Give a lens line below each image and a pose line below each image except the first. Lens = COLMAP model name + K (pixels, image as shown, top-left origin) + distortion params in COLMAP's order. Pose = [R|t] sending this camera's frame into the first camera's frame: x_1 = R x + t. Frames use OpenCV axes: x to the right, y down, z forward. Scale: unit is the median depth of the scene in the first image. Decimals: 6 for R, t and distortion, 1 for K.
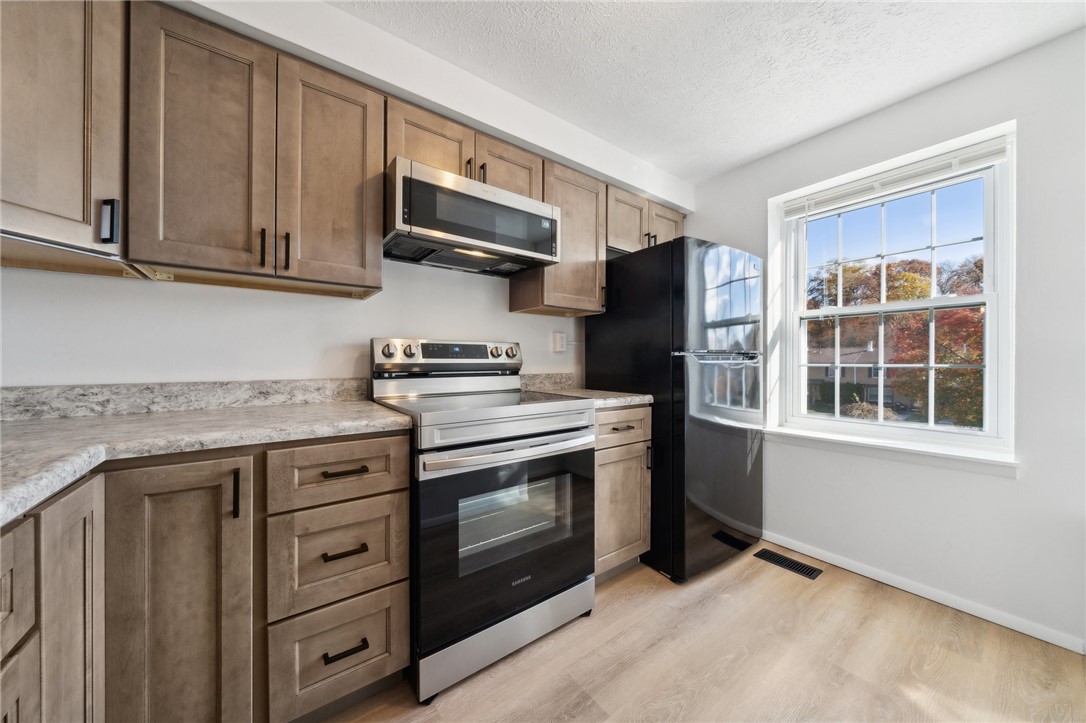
lens RADIAL K [[380.2, 0, 545.0], [0, 380.2, 364.4], [0, 0, 1]] dist [-0.006878, -0.000130]
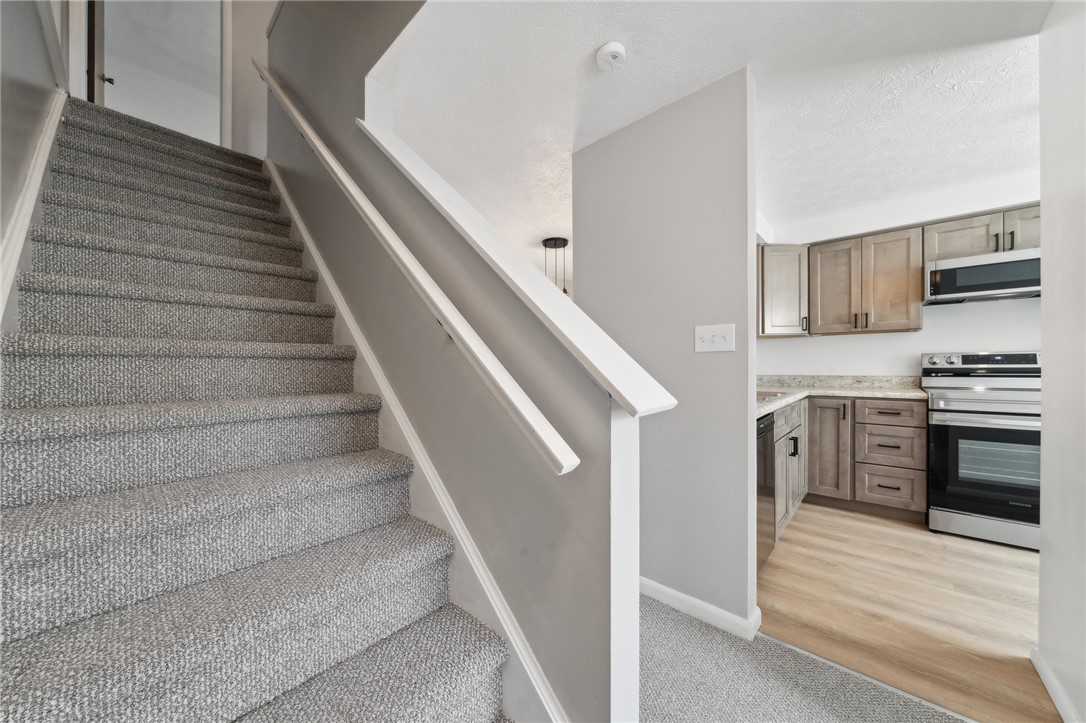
lens RADIAL K [[374.1, 0, 538.7], [0, 374.1, 367.3], [0, 0, 1]] dist [-0.009563, -0.000139]
pose [[0.180411, 0.002271, -0.983589, 1.269805], [0.005162, 0.999981, 0.003255, -0.027387], [0.983578, -0.005665, 0.180396, -1.479317]]
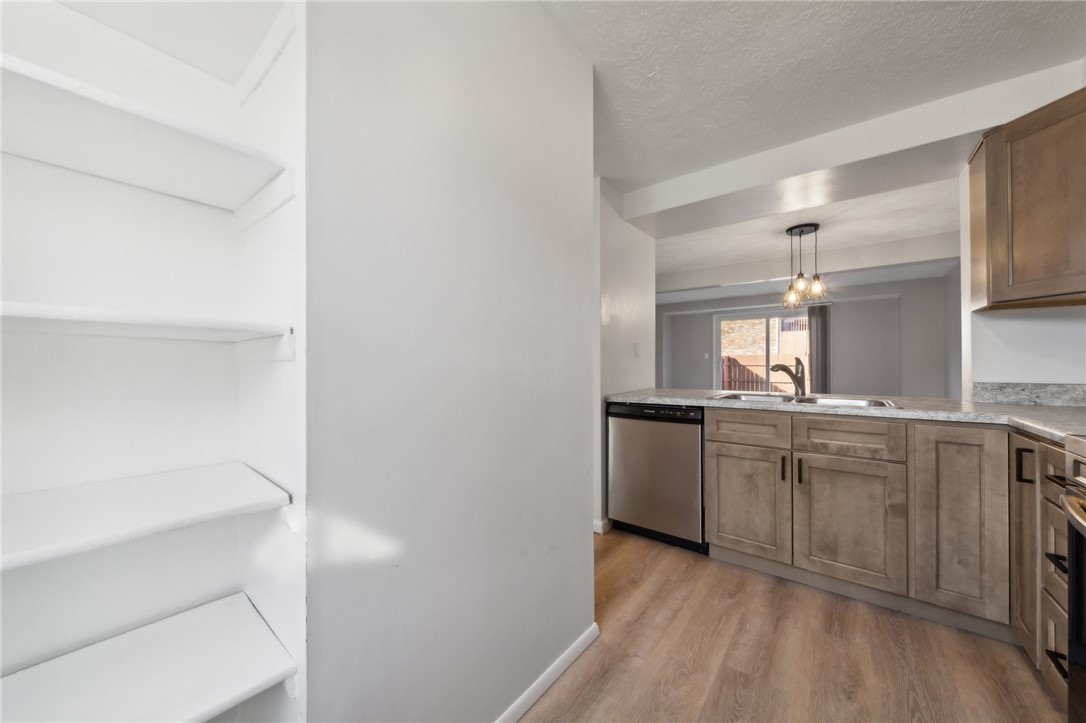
lens RADIAL K [[380.2, 0, 545.0], [0, 380.2, 364.4], [0, 0, 1]] dist [-0.006878, -0.000130]
pose [[-0.966613, 0.006863, -0.256150, 0.924546], [0.004737, 0.999949, 0.008918, -0.038467], [0.256198, 0.007407, -0.966596, 1.445661]]
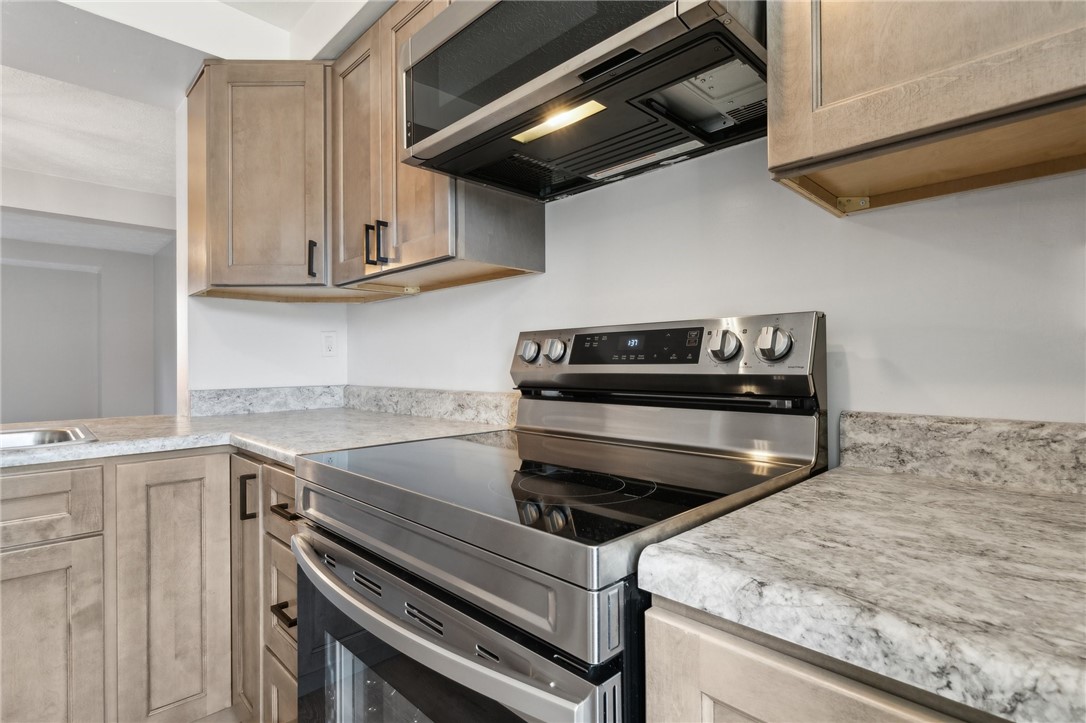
lens RADIAL K [[535.4, 0, 544.7], [0, 535.4, 355.4], [0, 0, 1]] dist [0.001621, -0.000220]
pose [[0.128091, -0.012681, -0.991681, 0.582099], [0.003102, 0.999918, -0.012386, -0.027380], [0.991758, -0.001490, 0.128119, 1.258885]]
